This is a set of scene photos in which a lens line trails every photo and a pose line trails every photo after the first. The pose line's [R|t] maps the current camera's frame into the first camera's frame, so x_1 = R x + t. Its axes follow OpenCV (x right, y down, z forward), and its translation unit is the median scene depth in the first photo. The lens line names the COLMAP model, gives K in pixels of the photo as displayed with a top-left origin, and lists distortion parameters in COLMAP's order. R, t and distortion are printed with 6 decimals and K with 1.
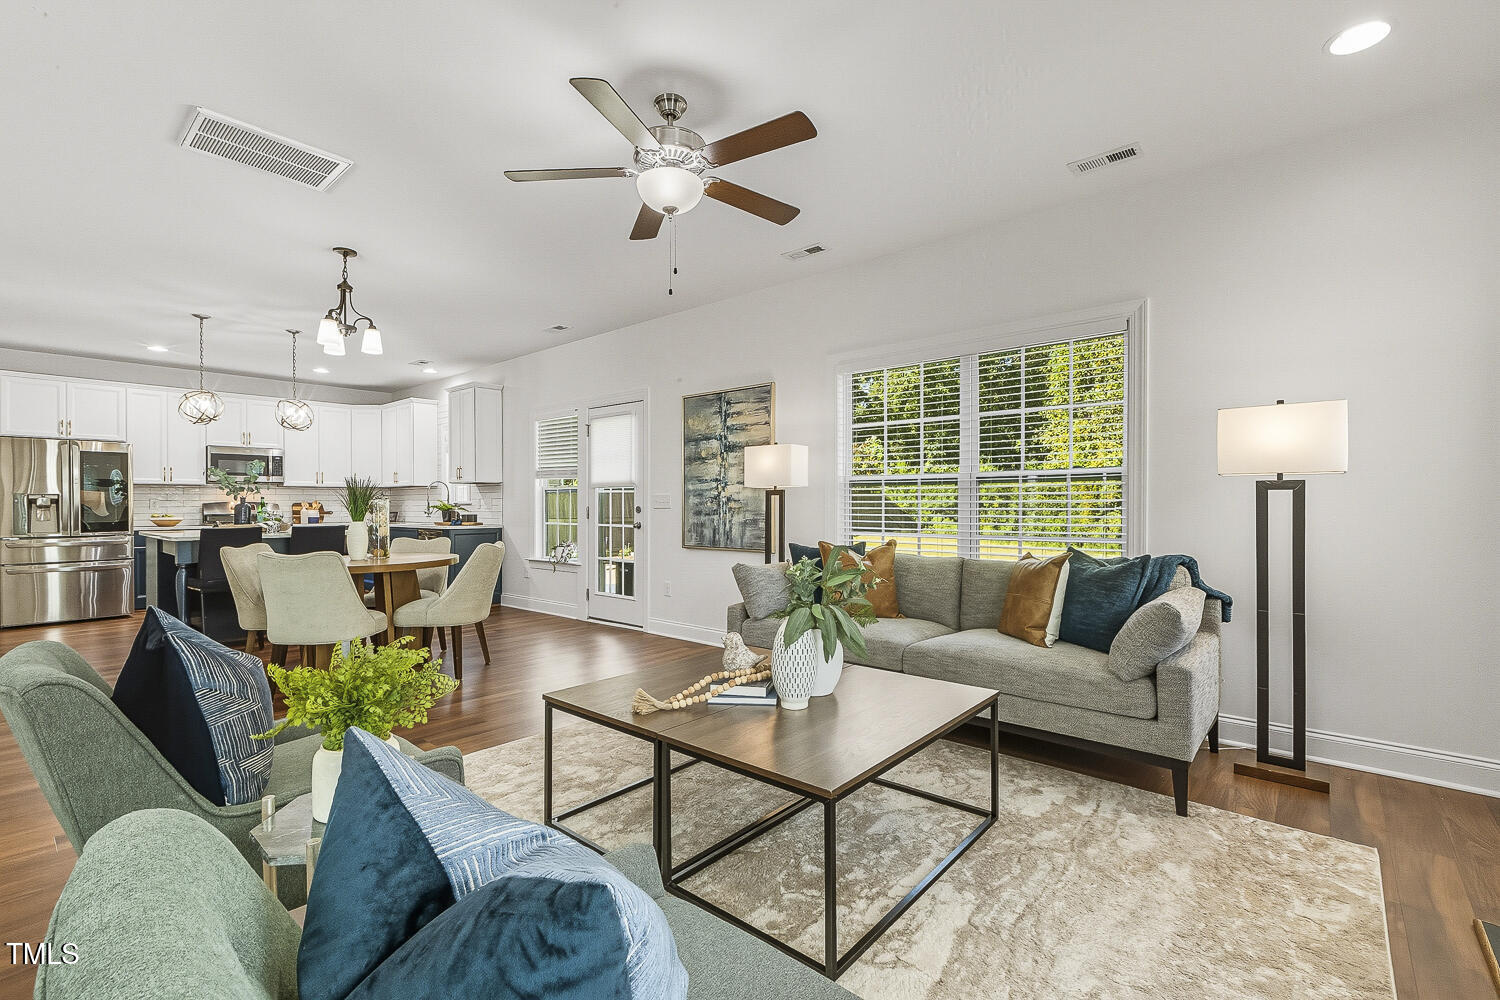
lens RADIAL K [[668.3, 0, 758.8], [0, 668.3, 500.3], [0, 0, 1]] dist [0.002250, -0.001109]
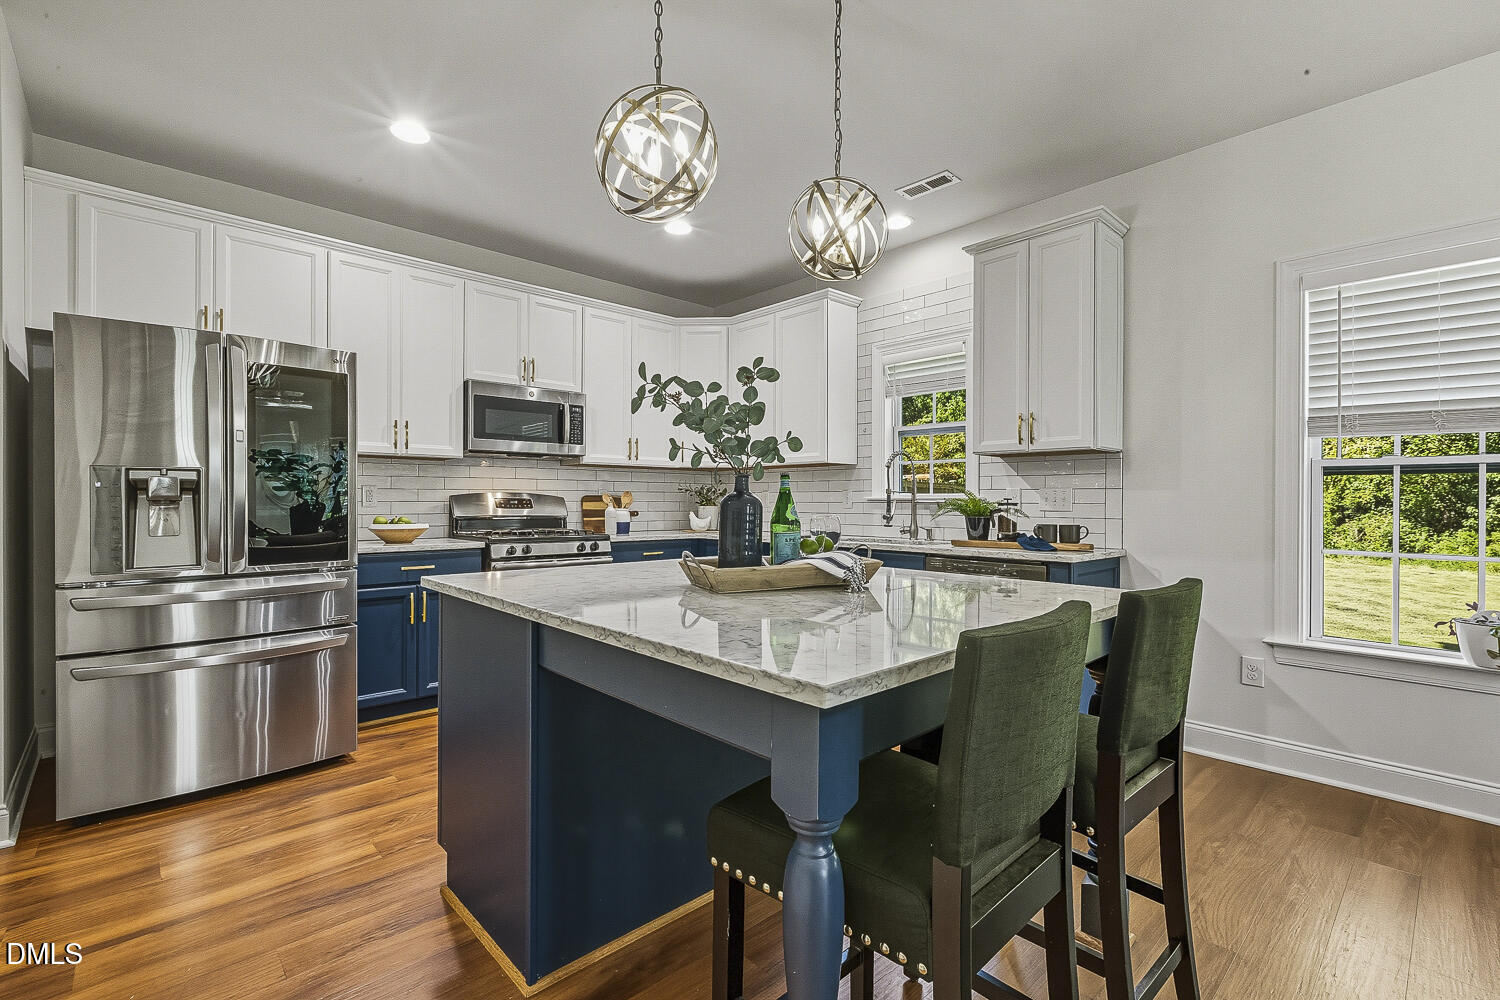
lens RADIAL K [[668.3, 0, 759.7], [0, 668.3, 500.0], [0, 0, 1]] dist [0.002250, -0.001109]
pose [[0.994614, 0.008271, -0.103317, -0.694182], [-0.007767, 0.999956, 0.005284, 0.004993], [0.103357, -0.004454, 0.994634, 0.658154]]
